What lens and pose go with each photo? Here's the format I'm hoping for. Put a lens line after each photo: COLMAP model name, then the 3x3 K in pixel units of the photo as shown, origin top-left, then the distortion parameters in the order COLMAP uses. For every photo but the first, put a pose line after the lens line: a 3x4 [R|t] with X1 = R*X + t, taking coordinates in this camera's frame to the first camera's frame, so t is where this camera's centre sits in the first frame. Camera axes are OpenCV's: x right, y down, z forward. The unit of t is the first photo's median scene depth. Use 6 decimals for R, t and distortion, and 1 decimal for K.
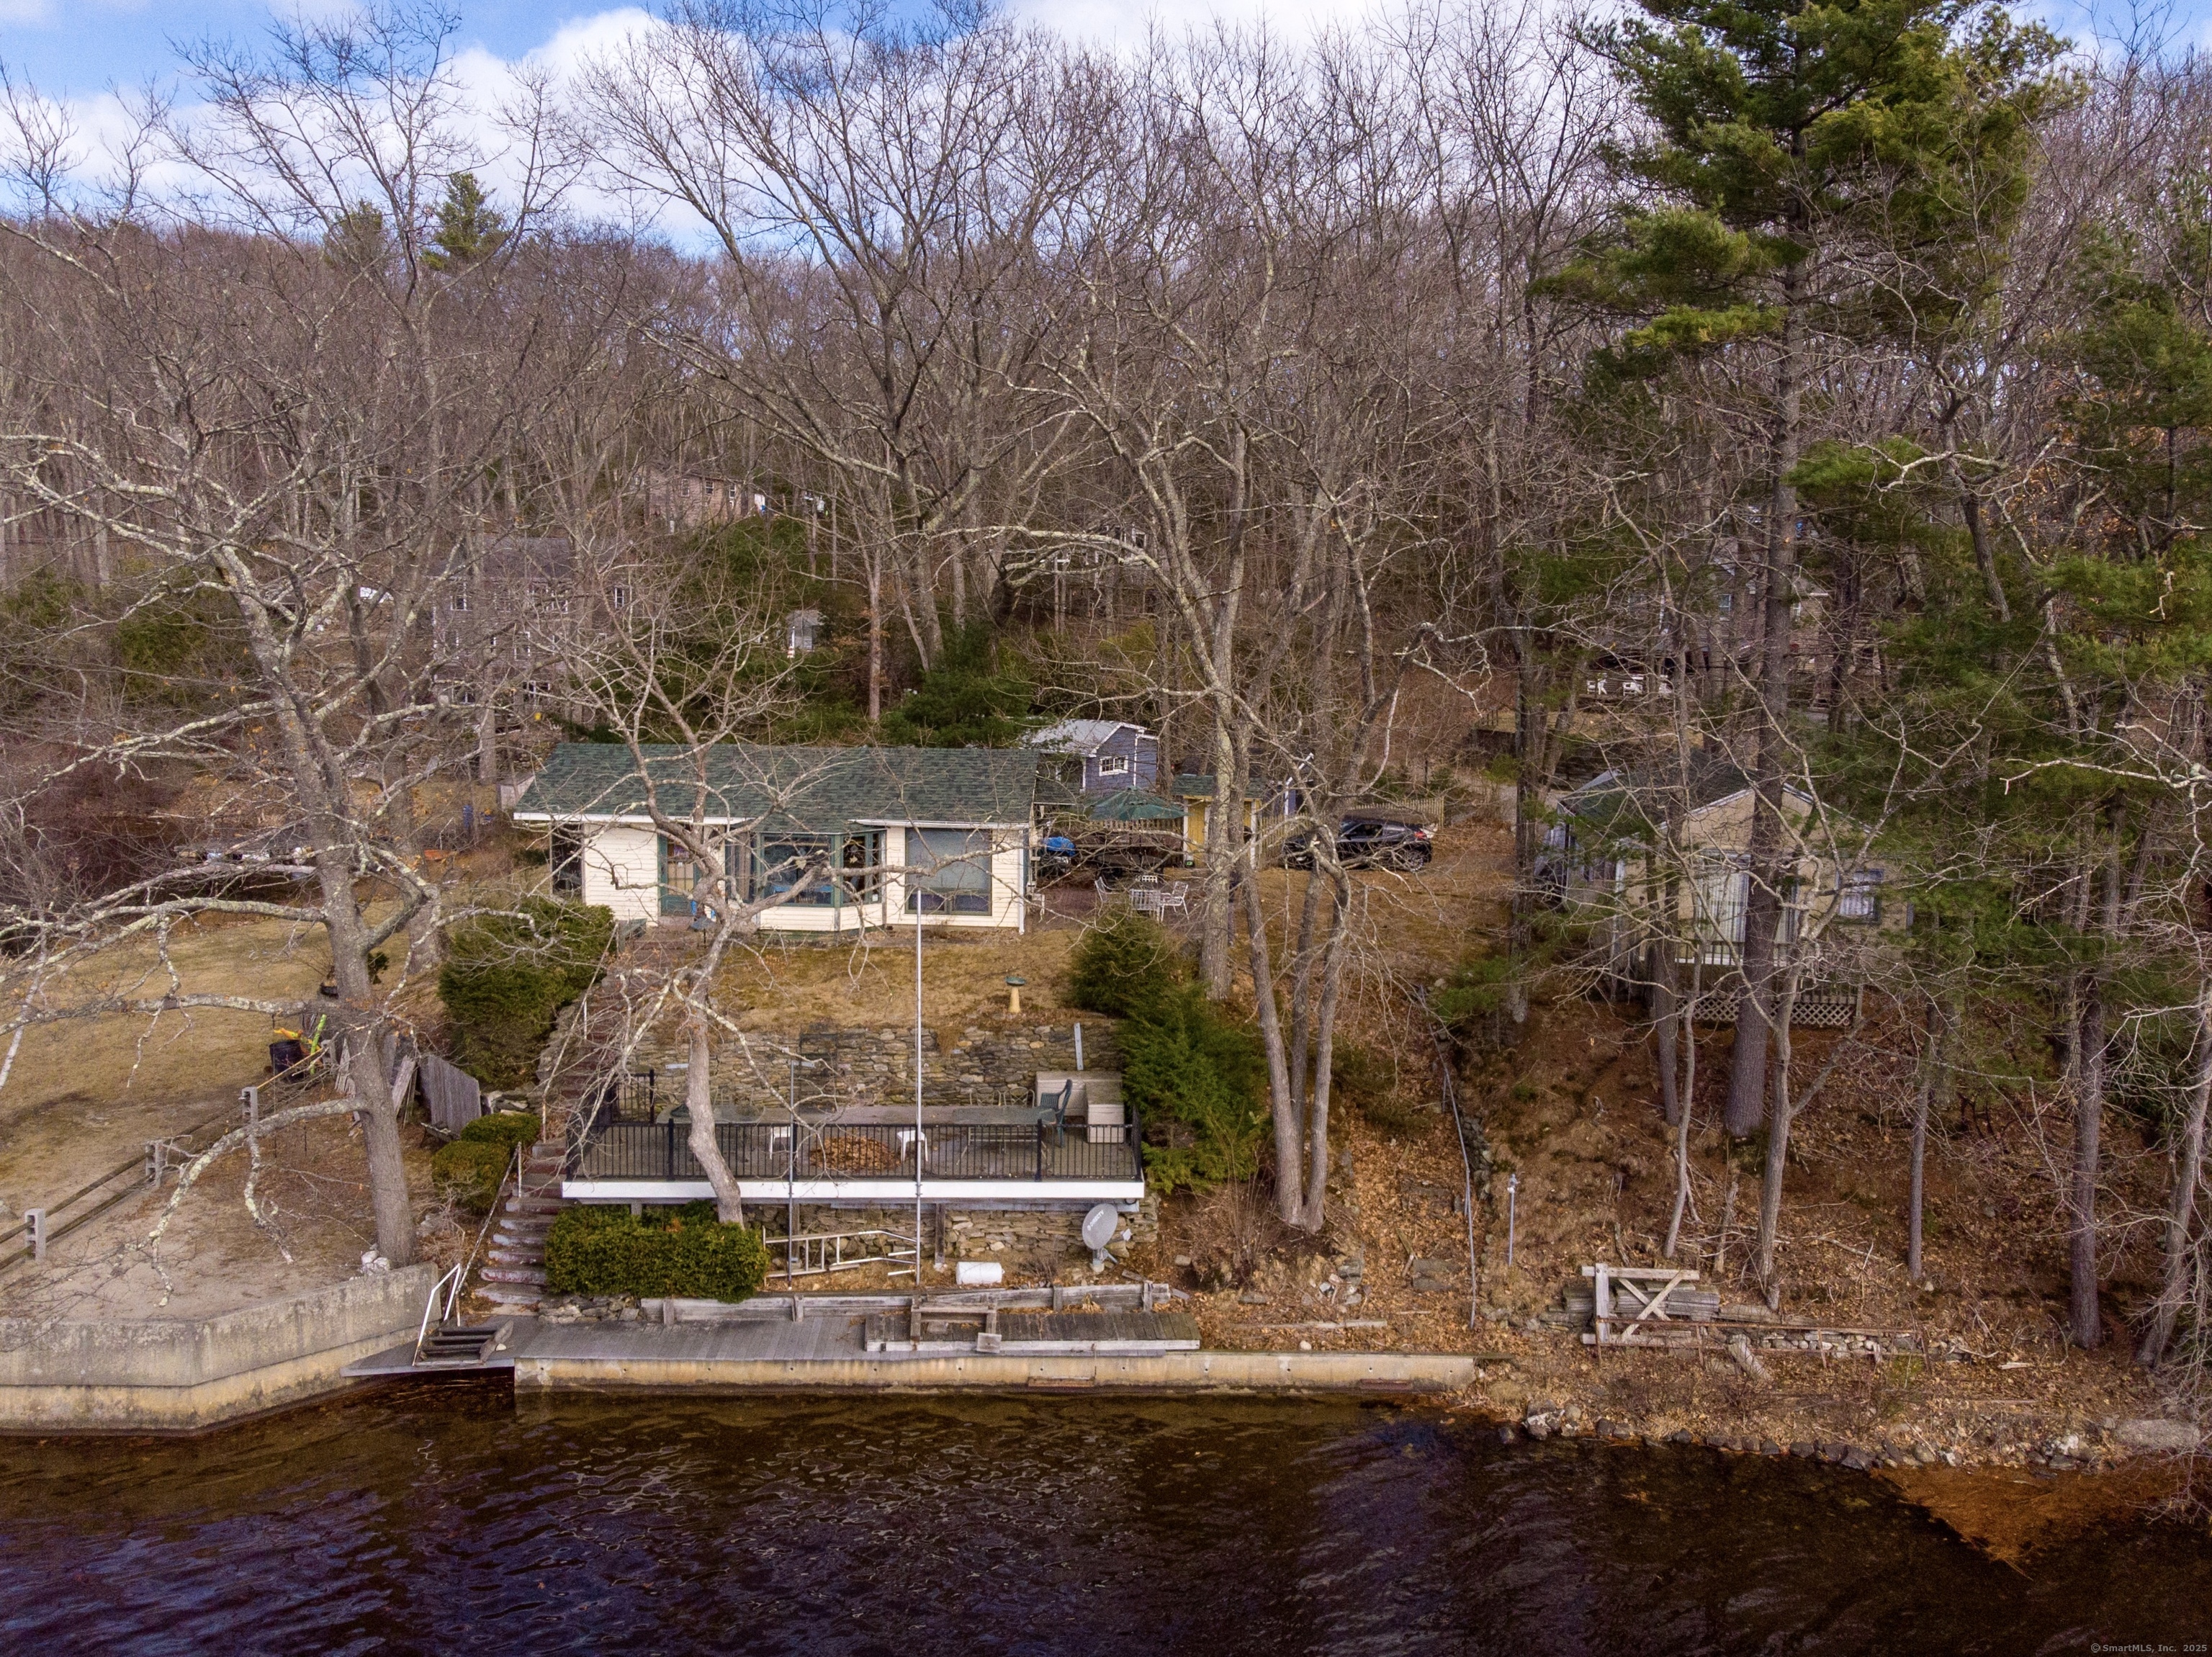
lens RADIAL K [[1677.4, 0, 1106.0], [0, 1677.4, 828.5], [0, 0, 1]] dist [0.028790, -0.099237]
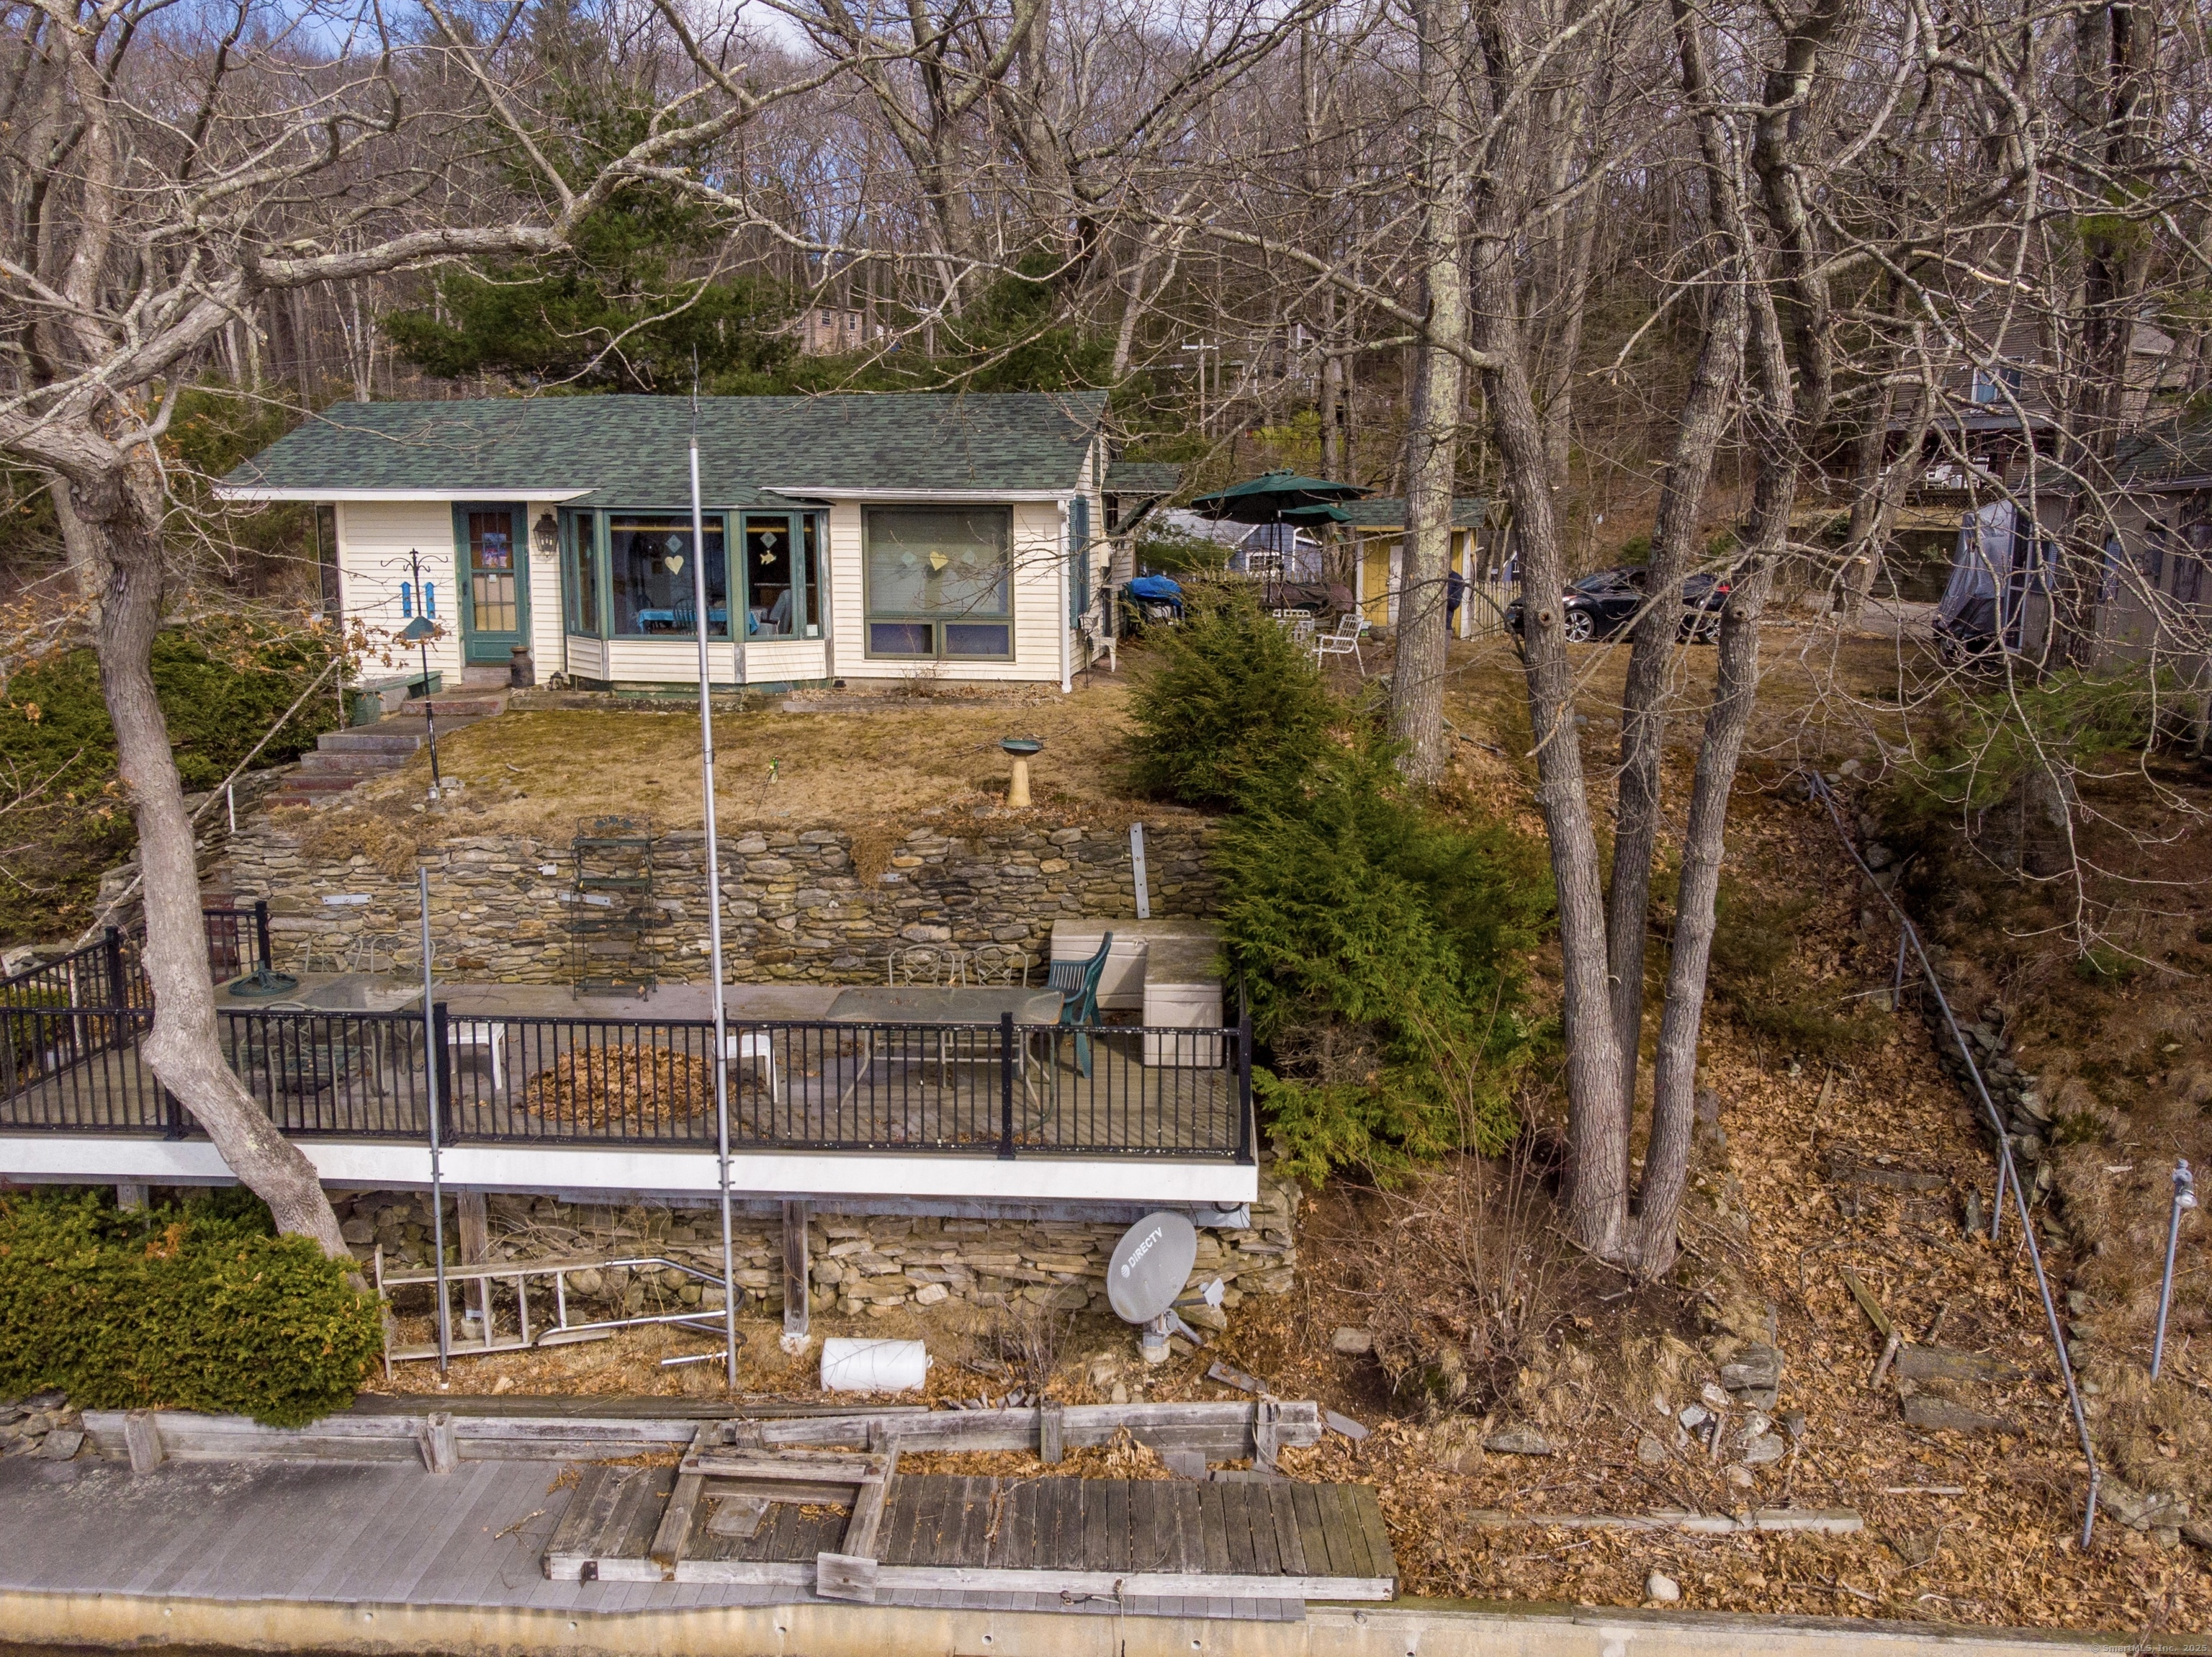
lens RADIAL K [[1510.6, 0, 1106.0], [0, 1510.6, 828.5], [0, 0, 1]] dist [-0.020948, 0.000059]
pose [[0.992745, -0.003036, -0.120201, 0.030142], [0.008429, 0.998979, 0.044389, 0.108197], [0.119943, -0.045081, 0.991757, 0.617453]]
